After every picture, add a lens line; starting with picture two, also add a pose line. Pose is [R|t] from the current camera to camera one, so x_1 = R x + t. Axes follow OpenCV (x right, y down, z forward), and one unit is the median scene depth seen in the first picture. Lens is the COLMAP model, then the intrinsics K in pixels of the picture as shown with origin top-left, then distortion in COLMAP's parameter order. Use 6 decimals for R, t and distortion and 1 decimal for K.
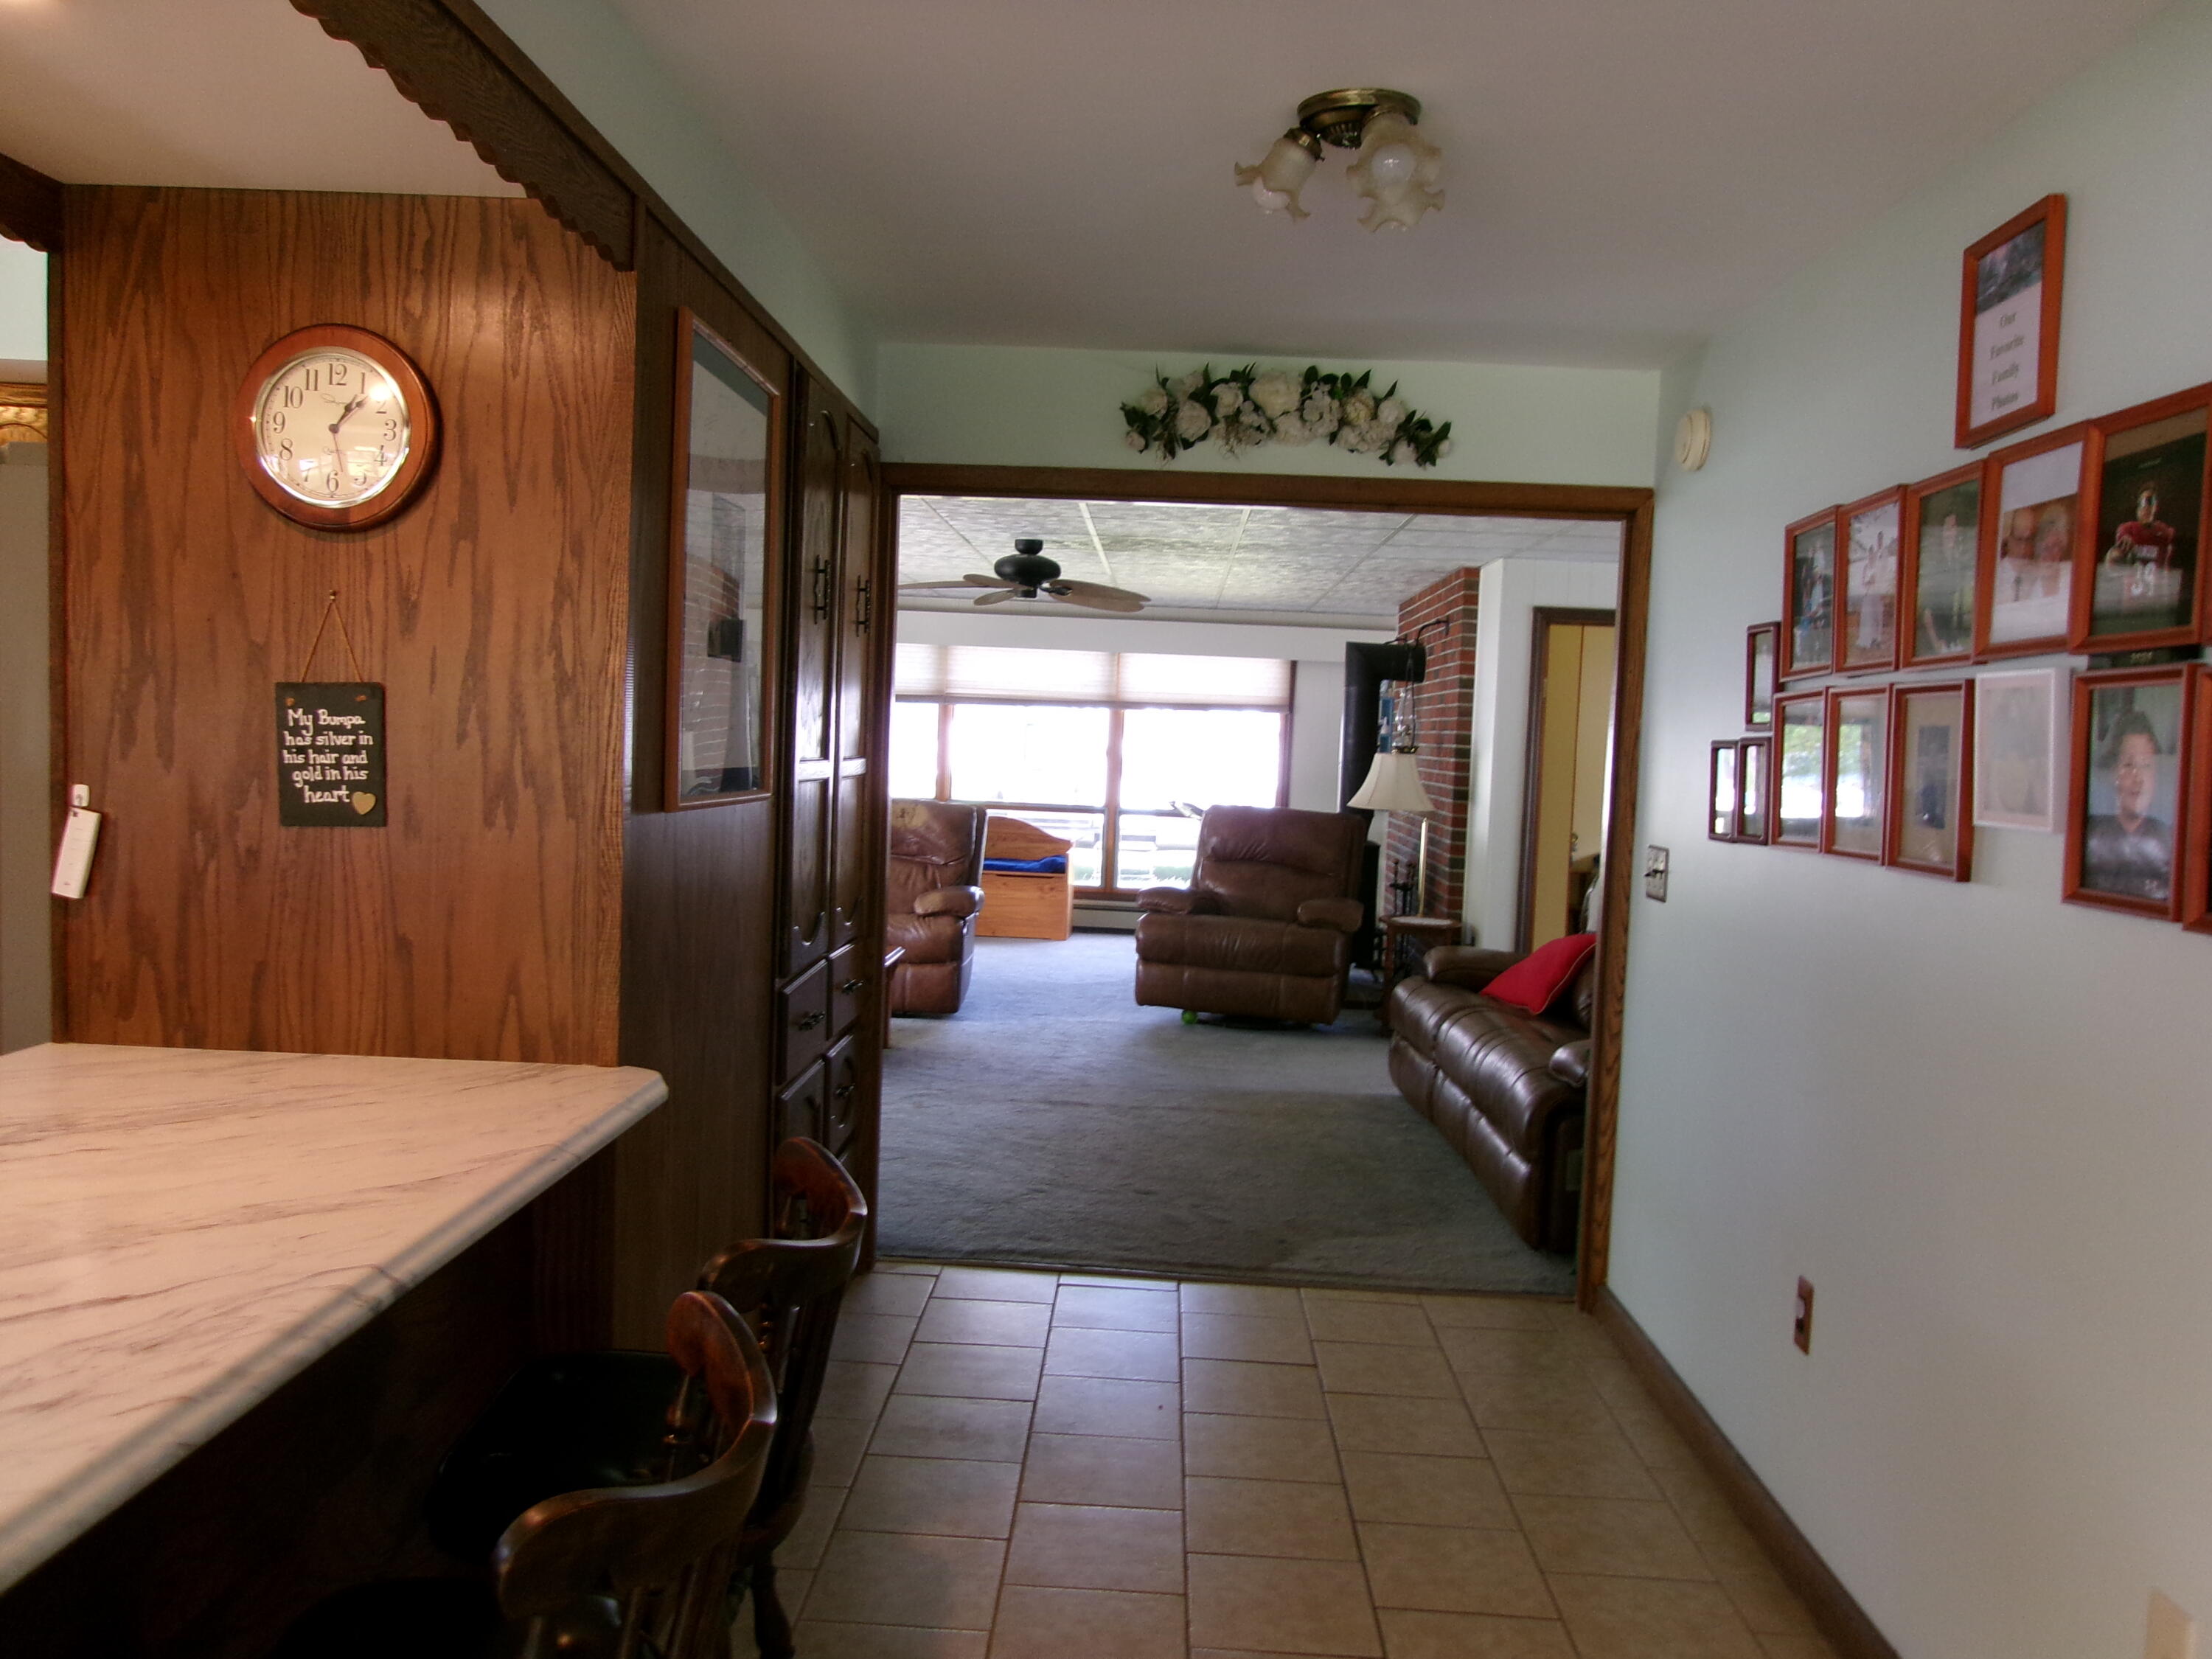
lens RADIAL K [[1715.3, 0, 1110.5], [0, 1715.3, 837.1], [0, 0, 1]] dist [-0.022905, 0.052430]
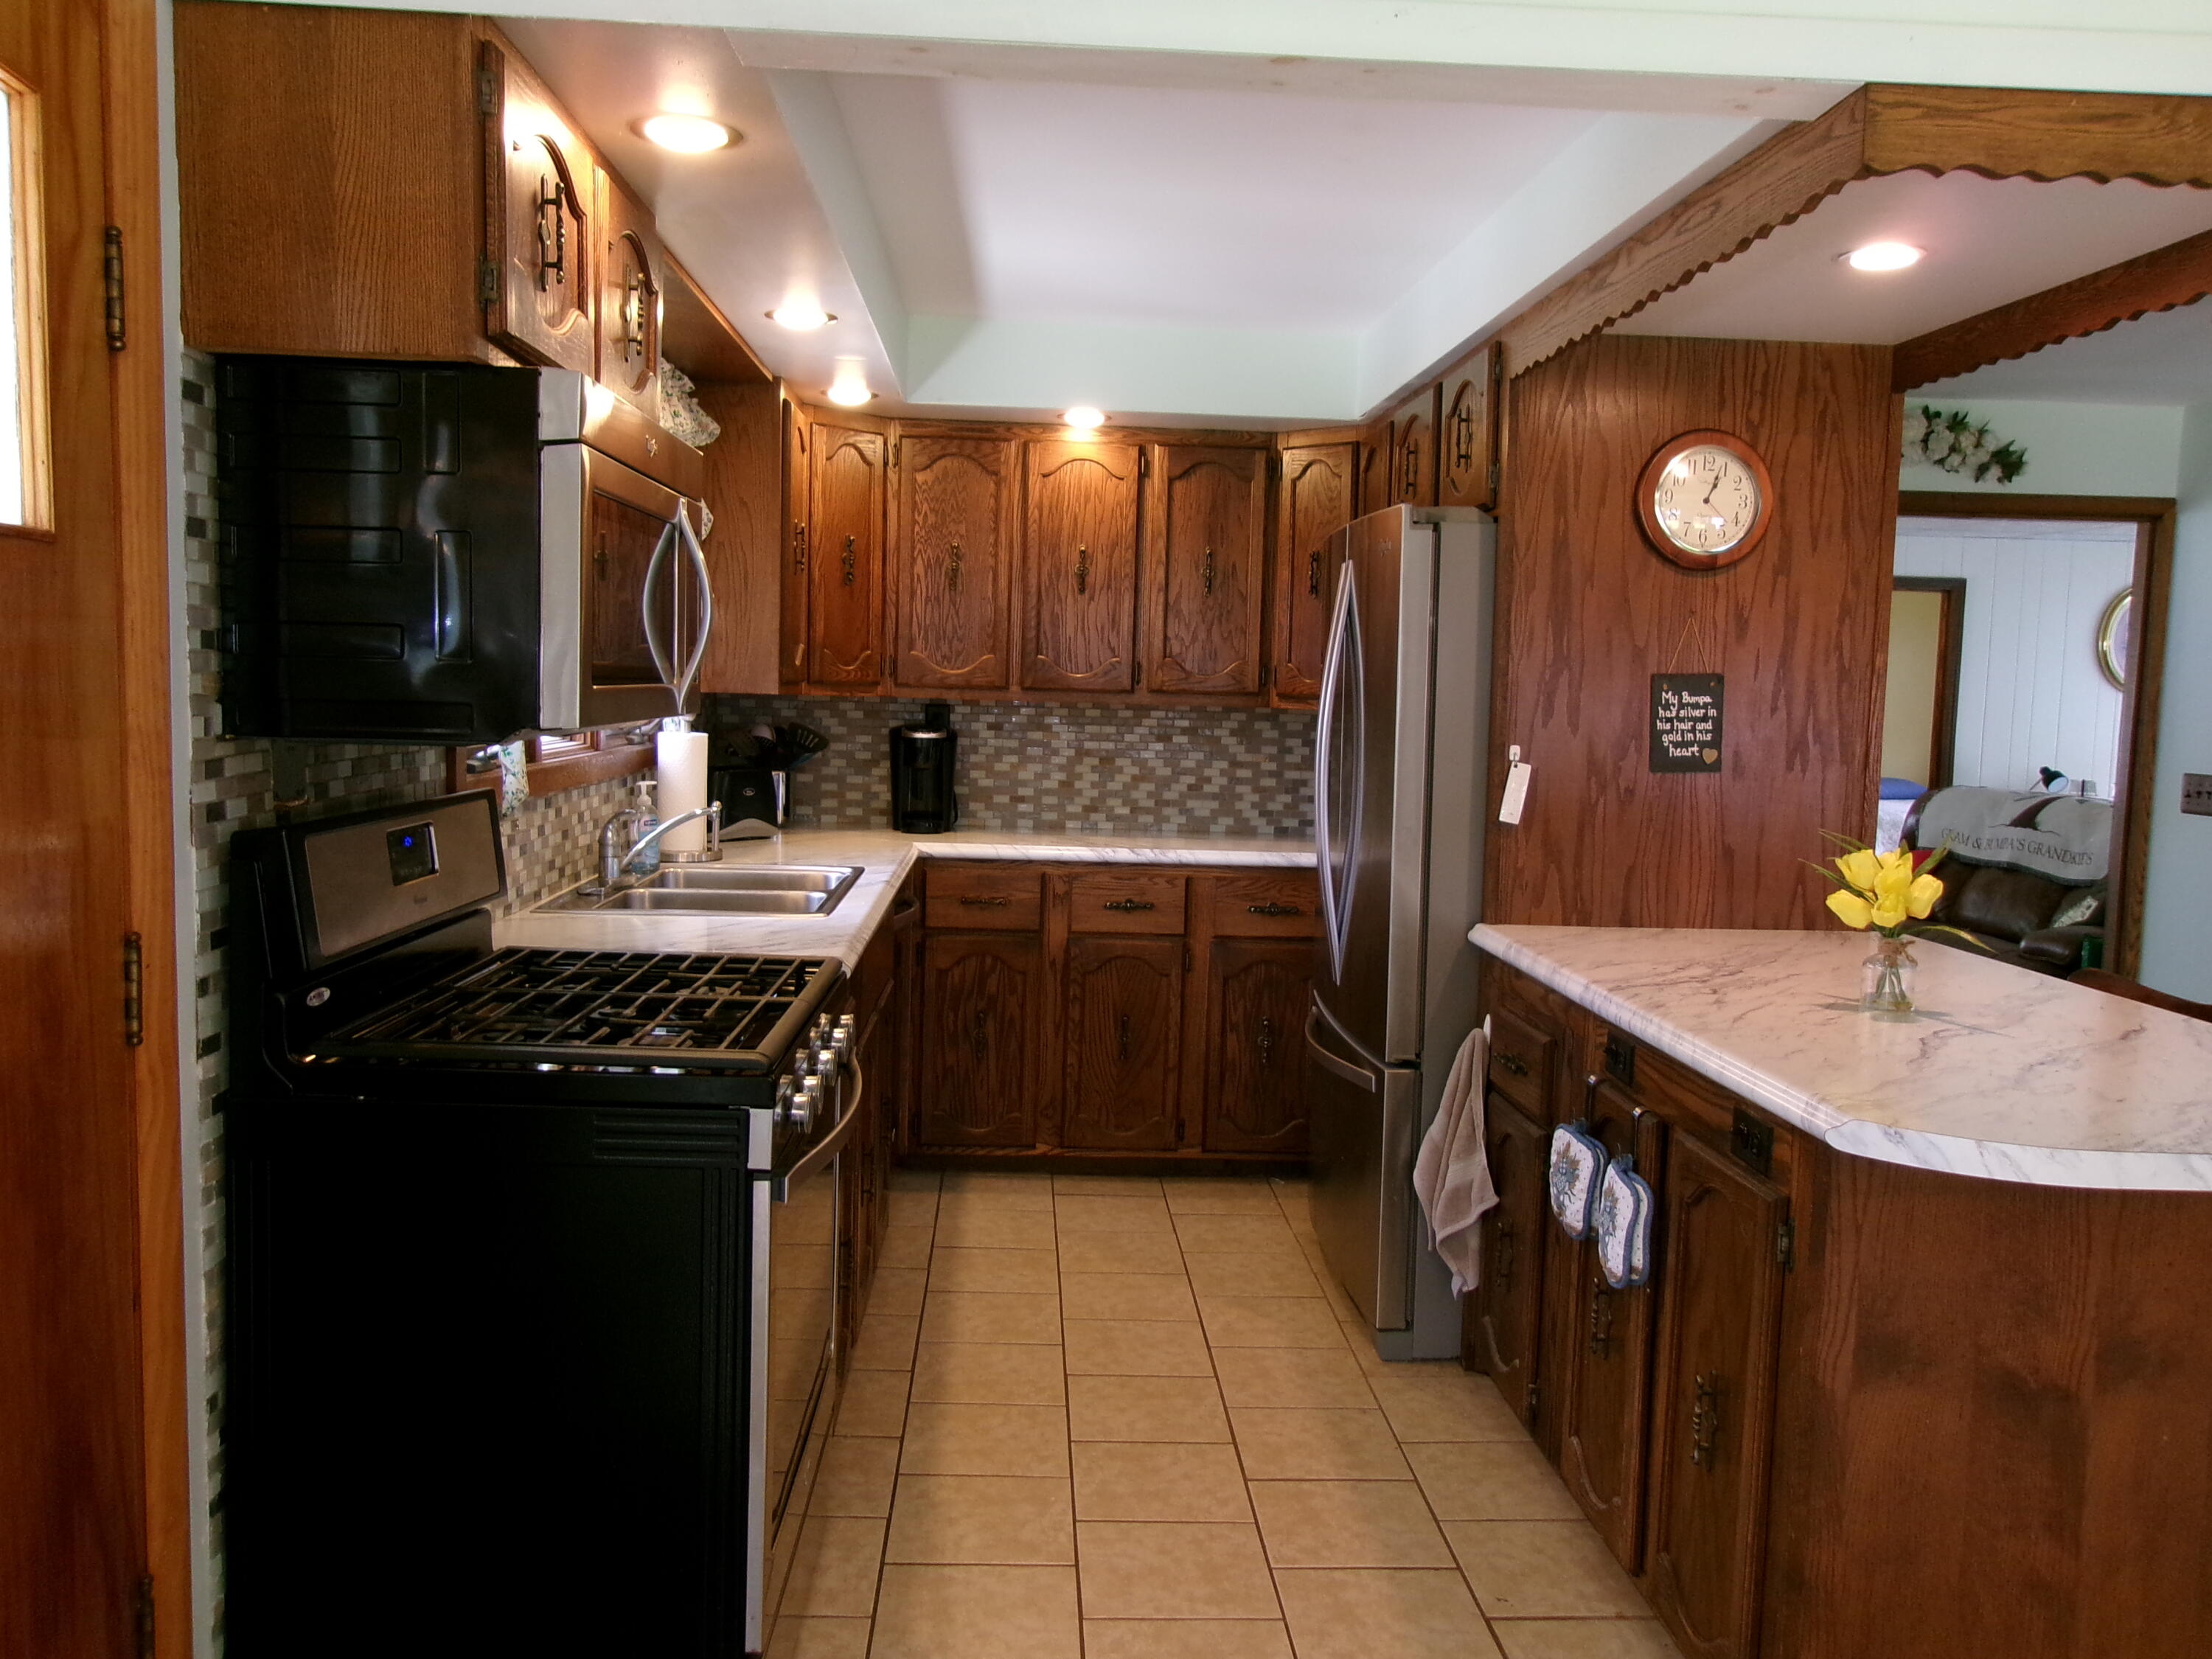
lens RADIAL K [[1715.3, 0, 1106.3], [0, 1715.3, 825.2], [0, 0, 1]] dist [-0.022905, 0.052430]
pose [[0.995983, -0.017698, 0.087776, -1.077444], [0.015285, 0.999489, 0.028087, -0.009519], [-0.088228, -0.026632, 0.995744, -0.412836]]
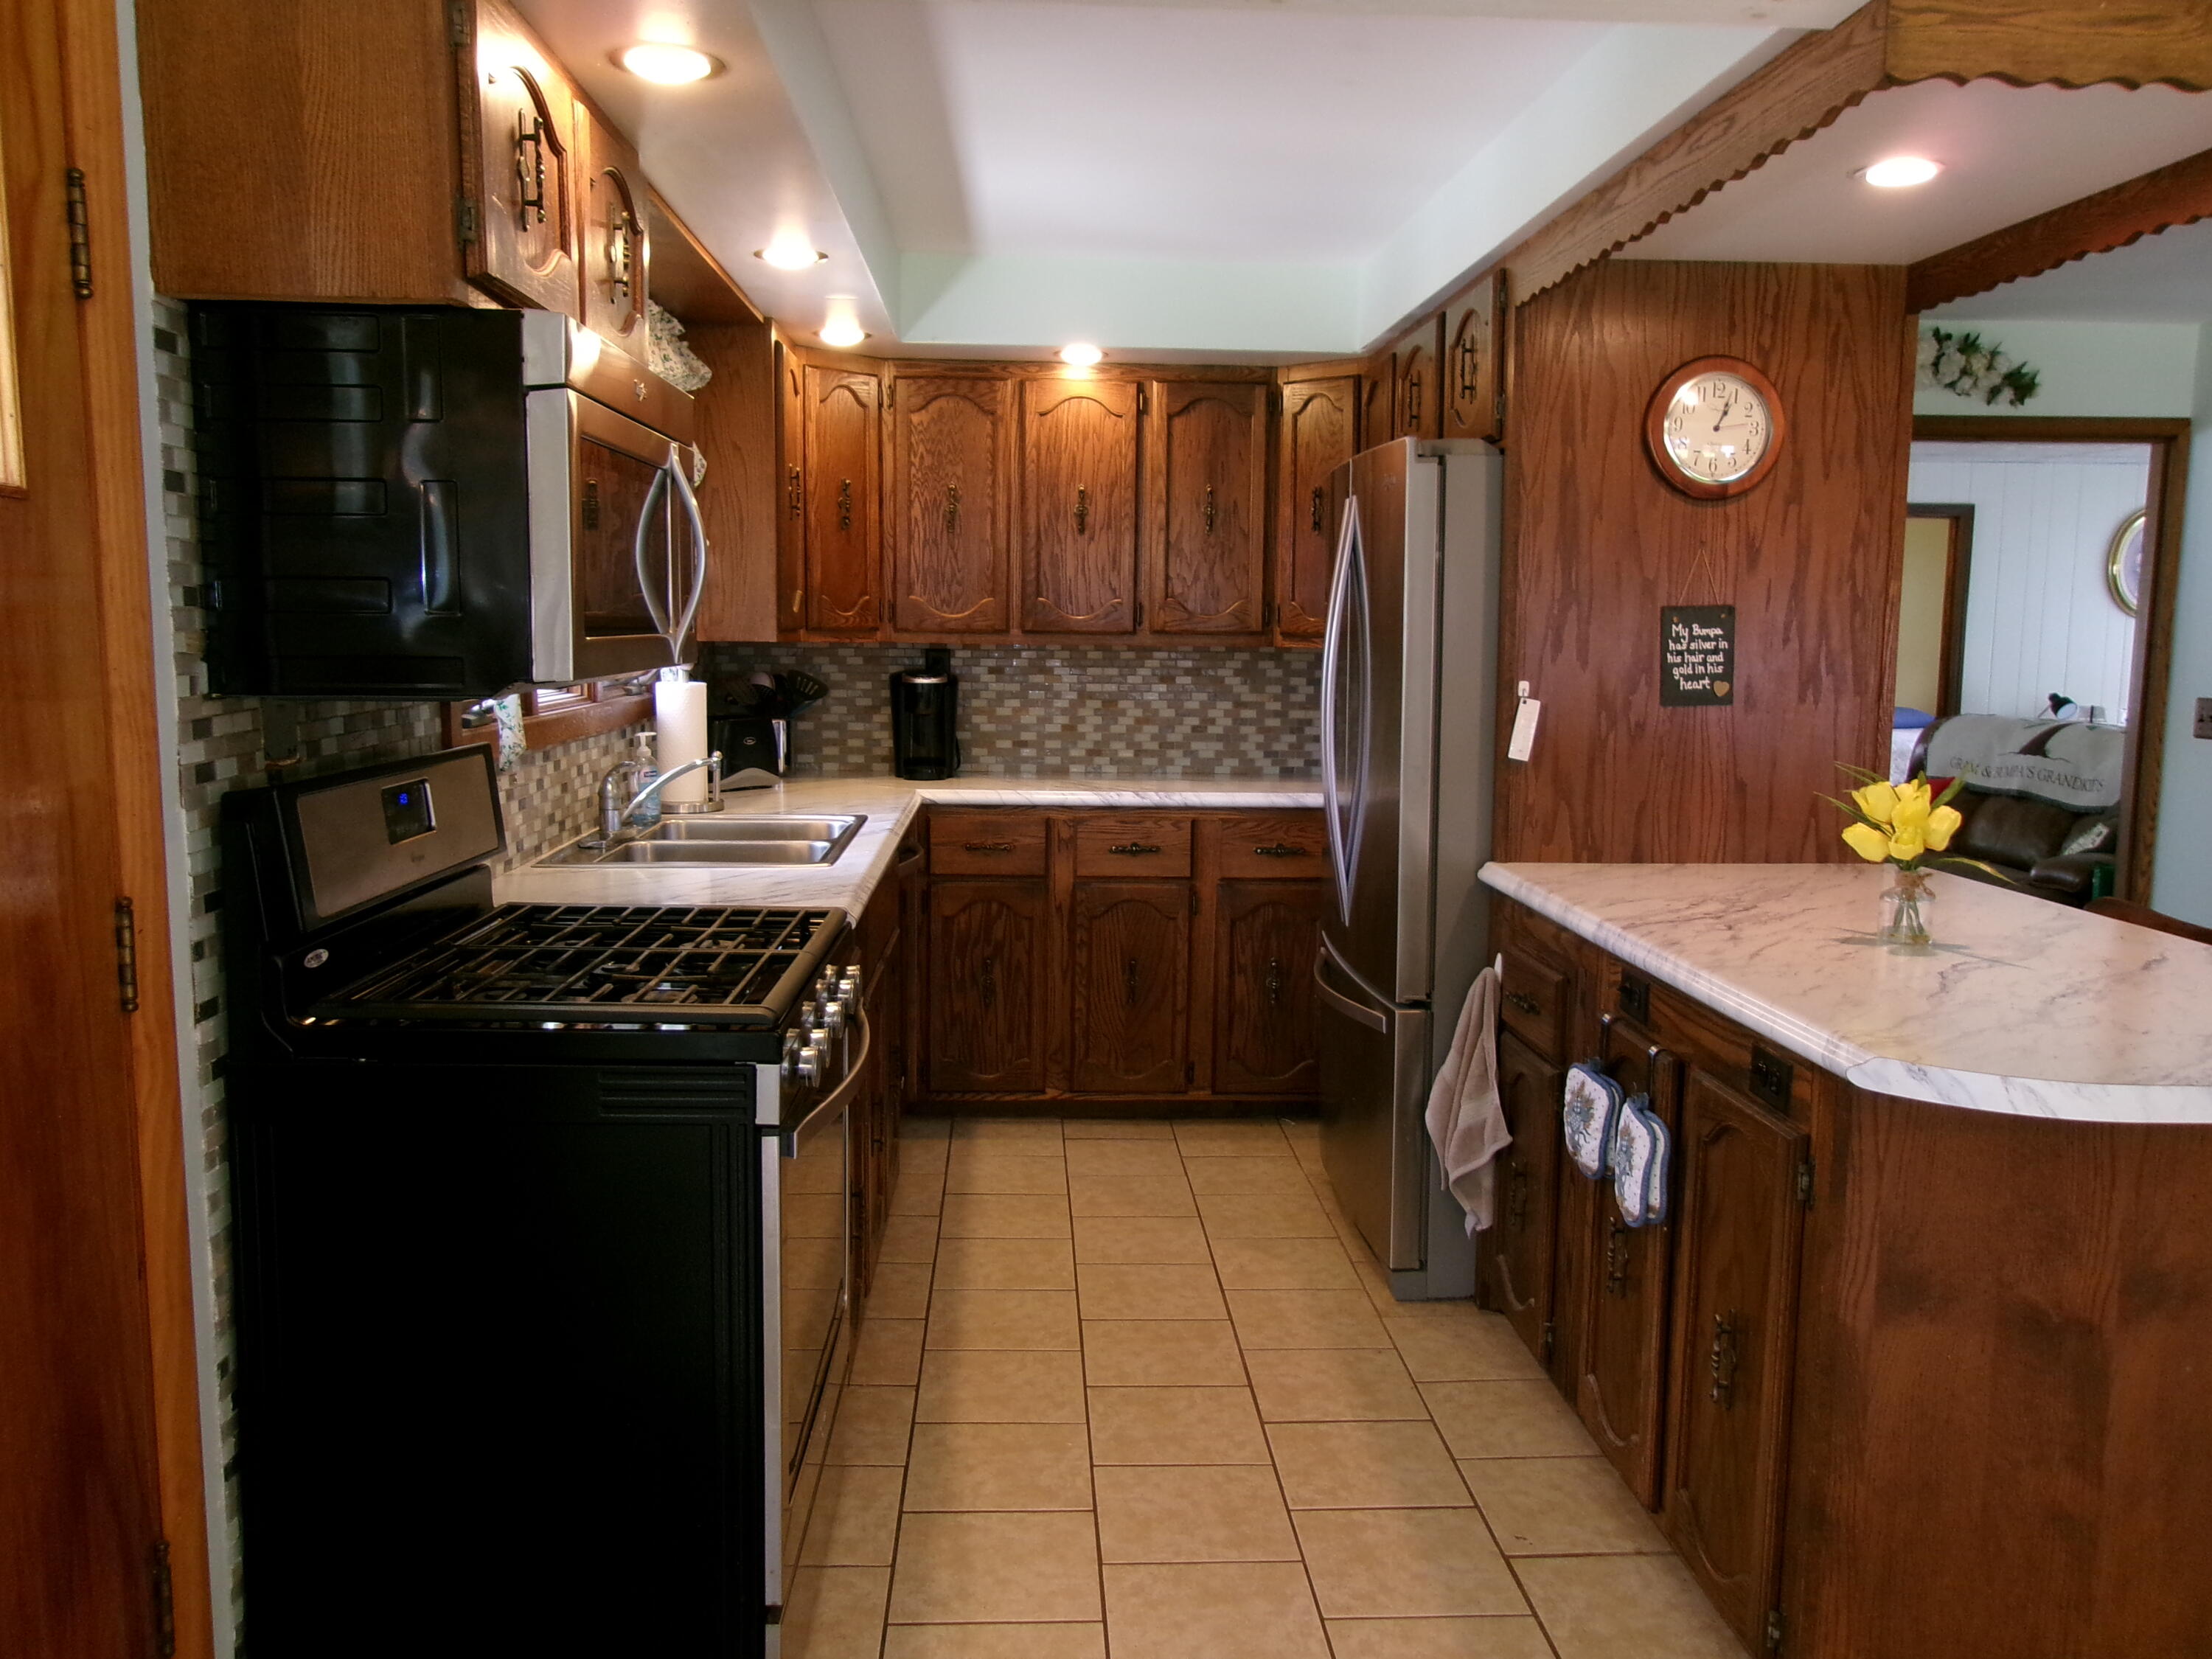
lens RADIAL K [[1715.3, 0, 1107.3], [0, 1715.3, 825.4], [0, 0, 1]] dist [-0.022905, 0.052430]
pose [[0.995621, -0.037416, 0.085672, -1.078043], [0.032150, 0.997556, 0.062041, -0.010920], [-0.087784, -0.059015, 0.994390, -0.397551]]
